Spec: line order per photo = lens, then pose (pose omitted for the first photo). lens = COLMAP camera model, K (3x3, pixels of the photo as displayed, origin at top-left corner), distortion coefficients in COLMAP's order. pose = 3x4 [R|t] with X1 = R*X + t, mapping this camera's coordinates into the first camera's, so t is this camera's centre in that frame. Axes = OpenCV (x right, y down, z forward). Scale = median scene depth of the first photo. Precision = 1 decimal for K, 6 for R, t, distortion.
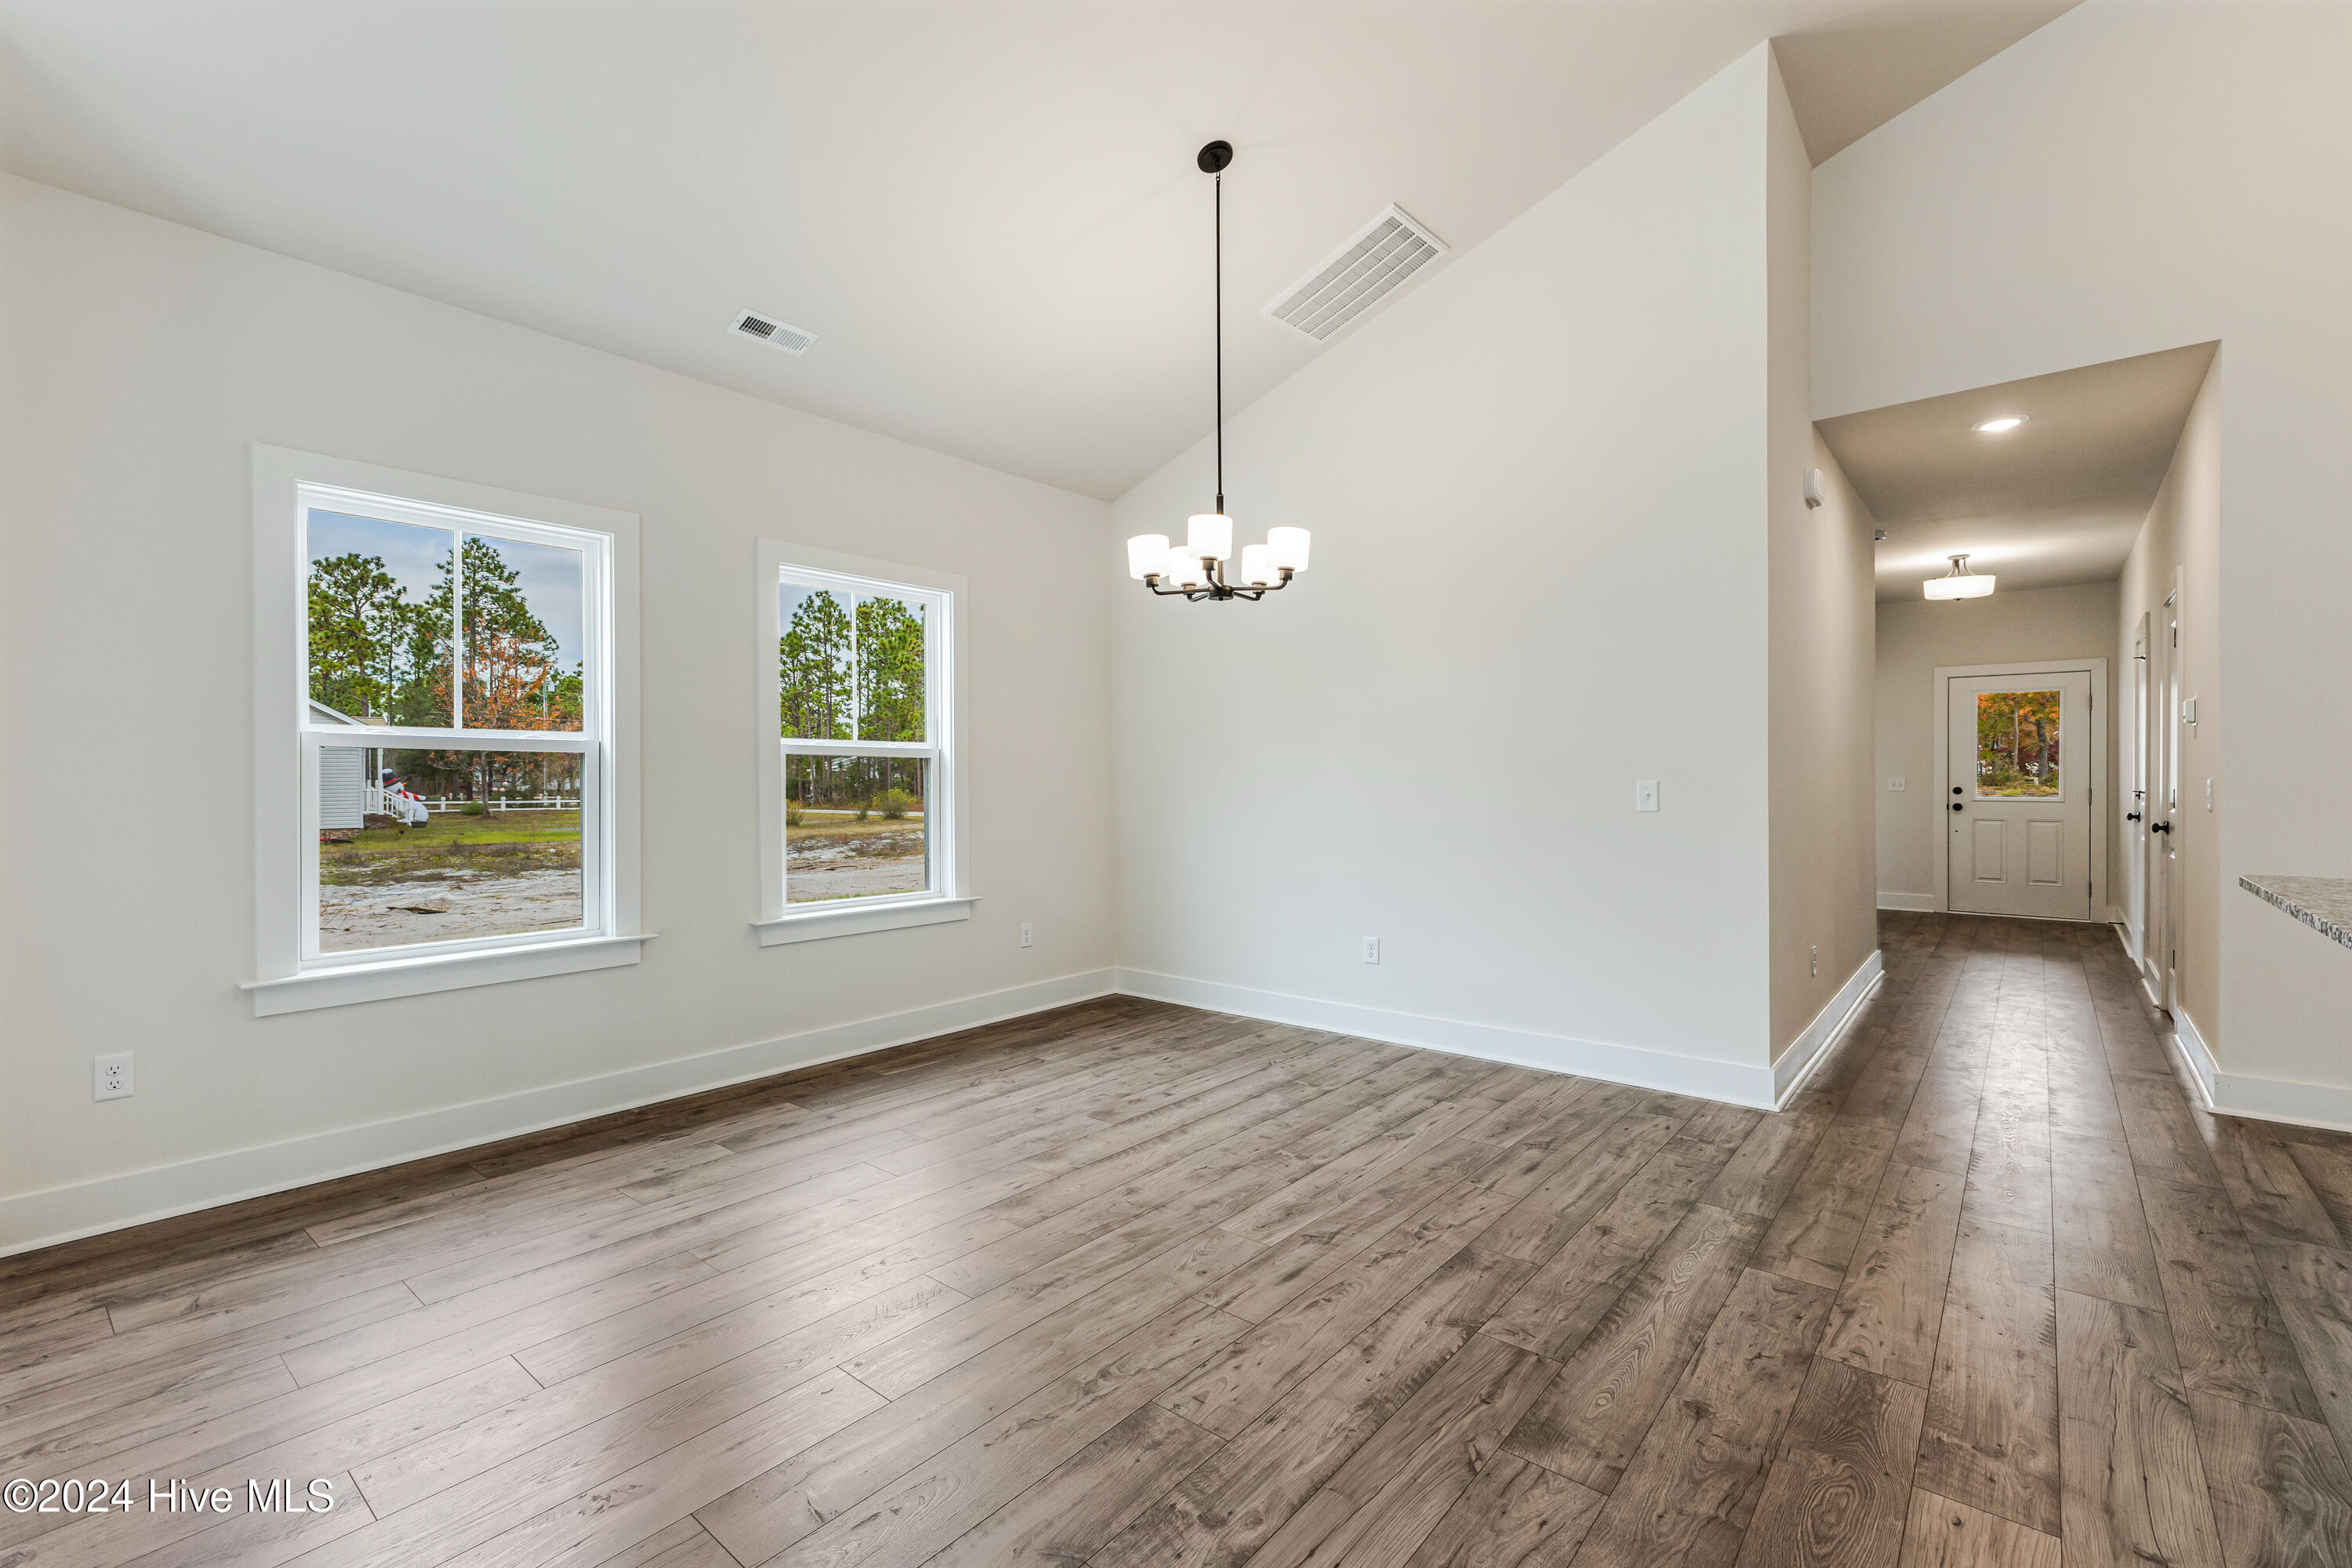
lens RADIAL K [[978.5, 0, 1173.5], [0, 978.5, 784.6], [0, 0, 1]] dist [0.000267, 0.000739]
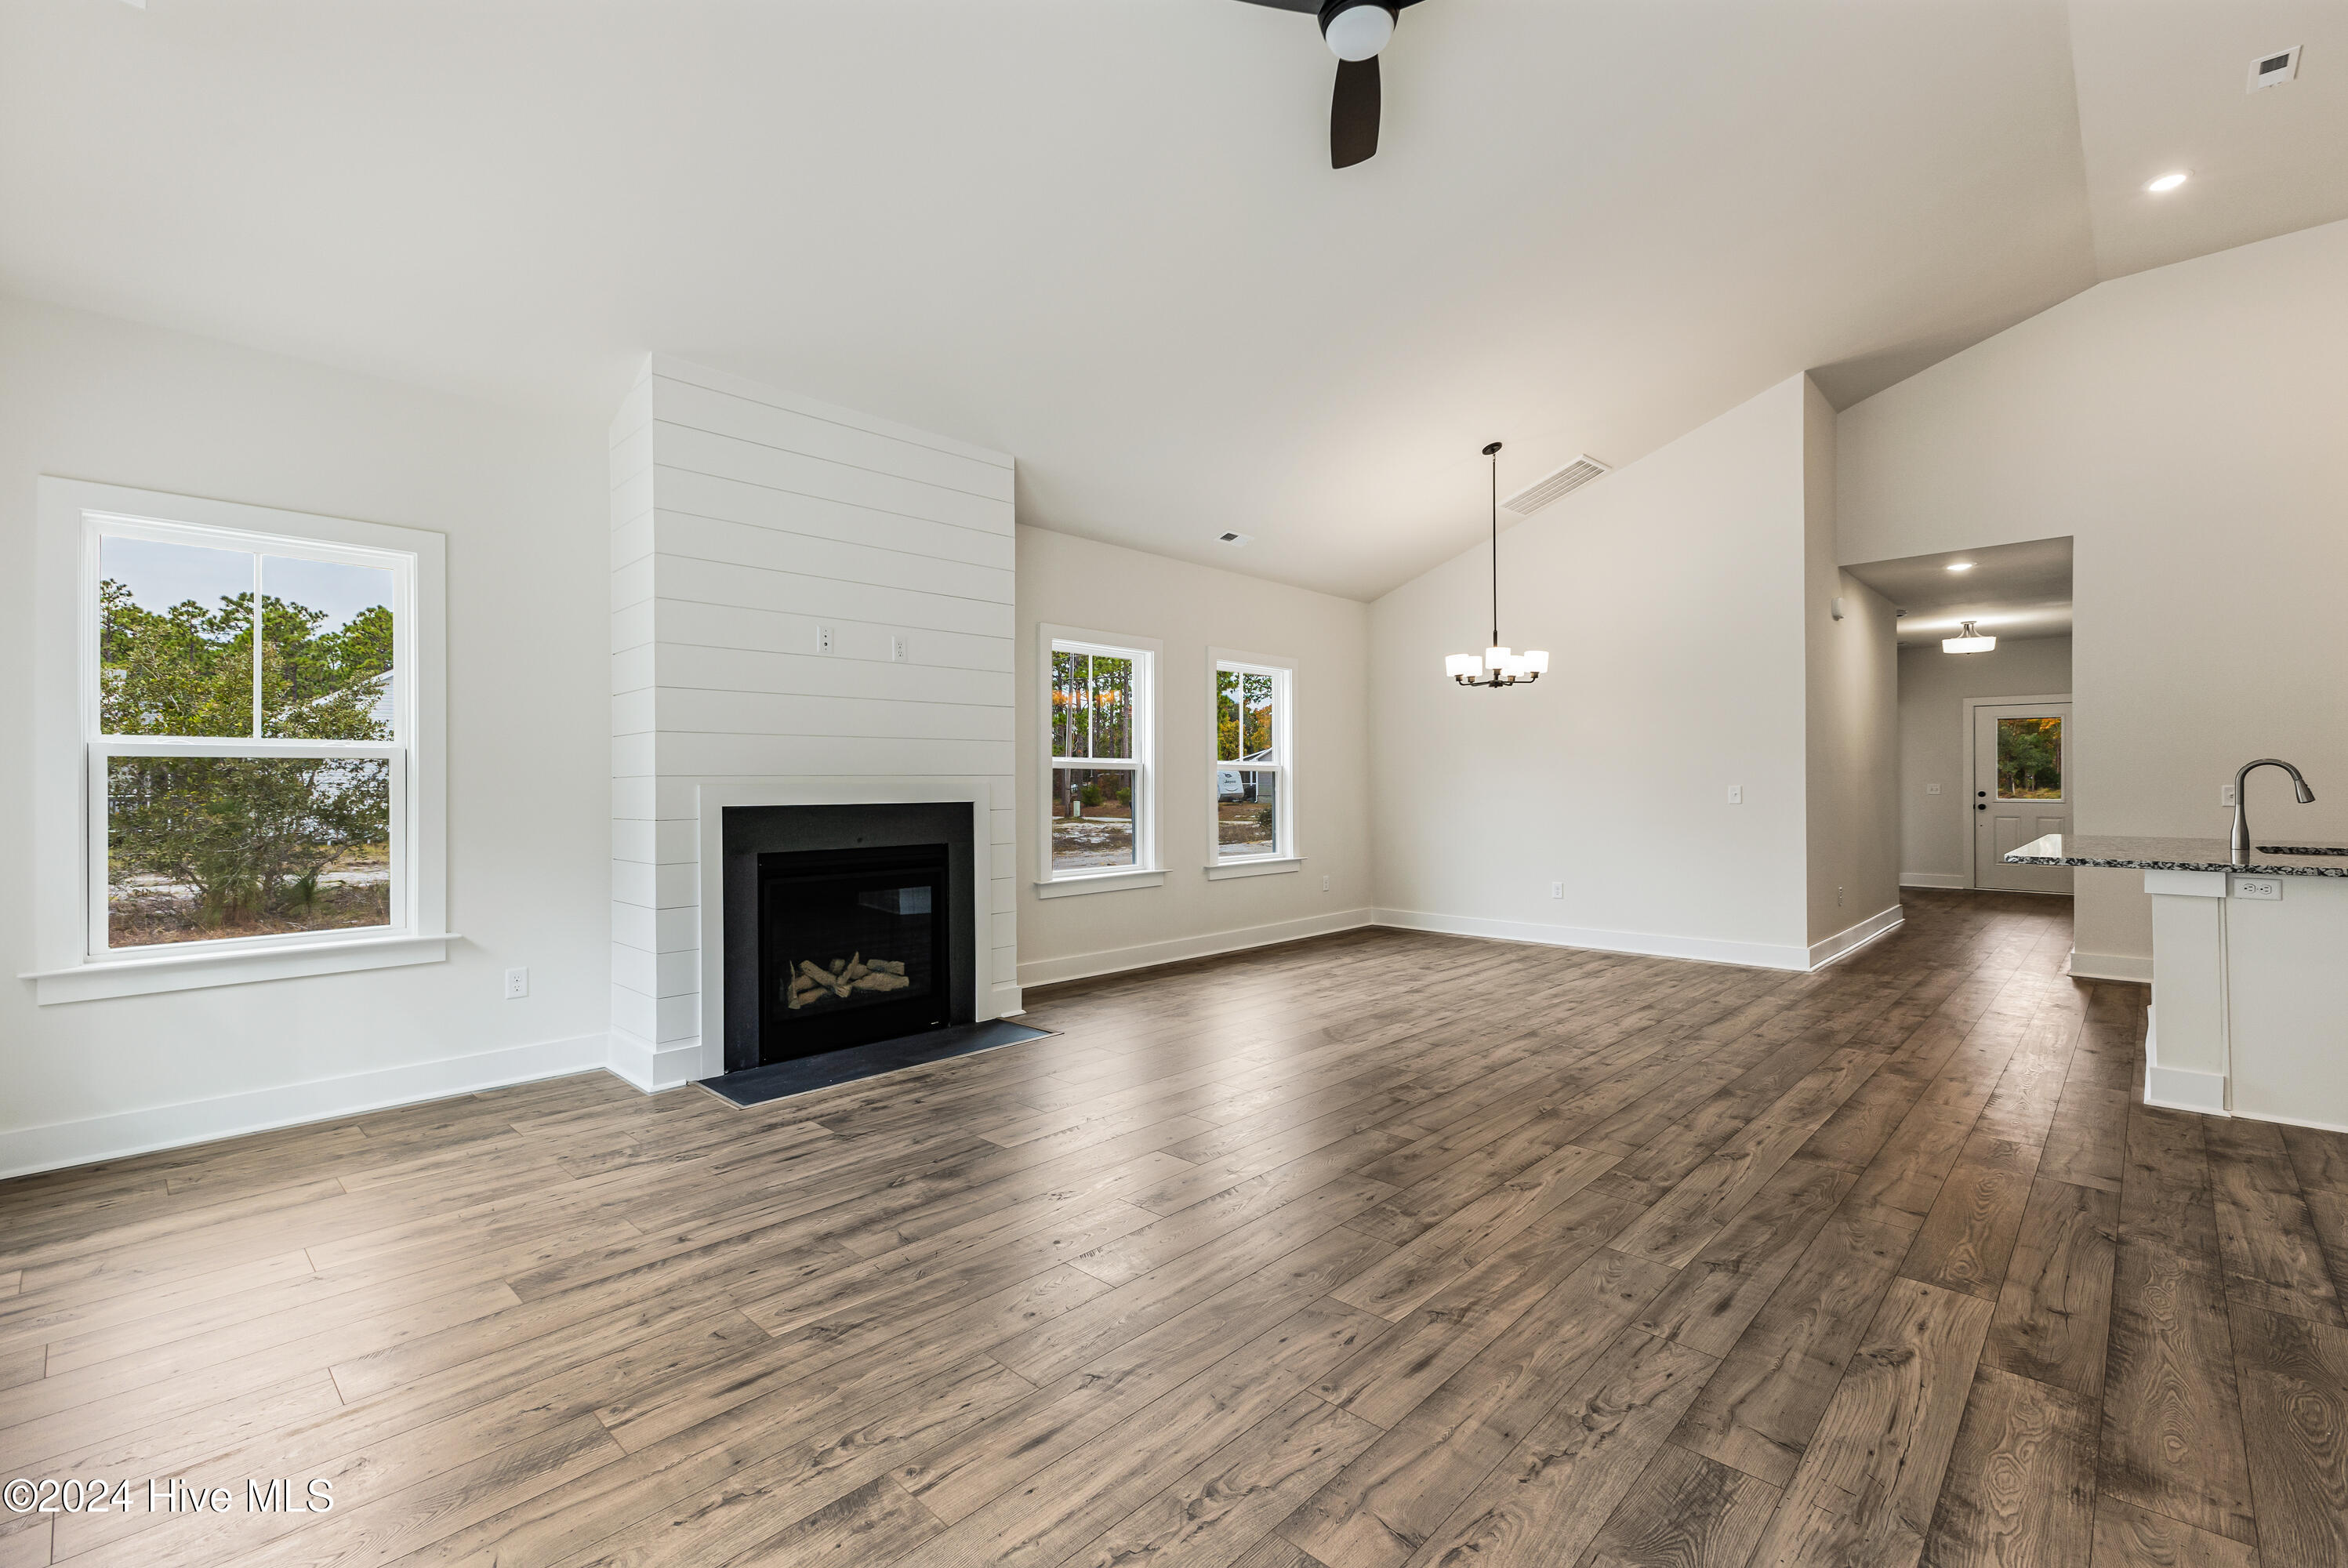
lens RADIAL K [[976.9, 0, 1168.6], [0, 976.9, 793.7], [0, 0, 1]] dist [0.000267, 0.000739]
pose [[0.997640, -0.000756, -0.068653, -0.316696], [0.000730, 1.000000, -0.000398, 0.009049], [0.068653, 0.000347, 0.997641, -0.634693]]
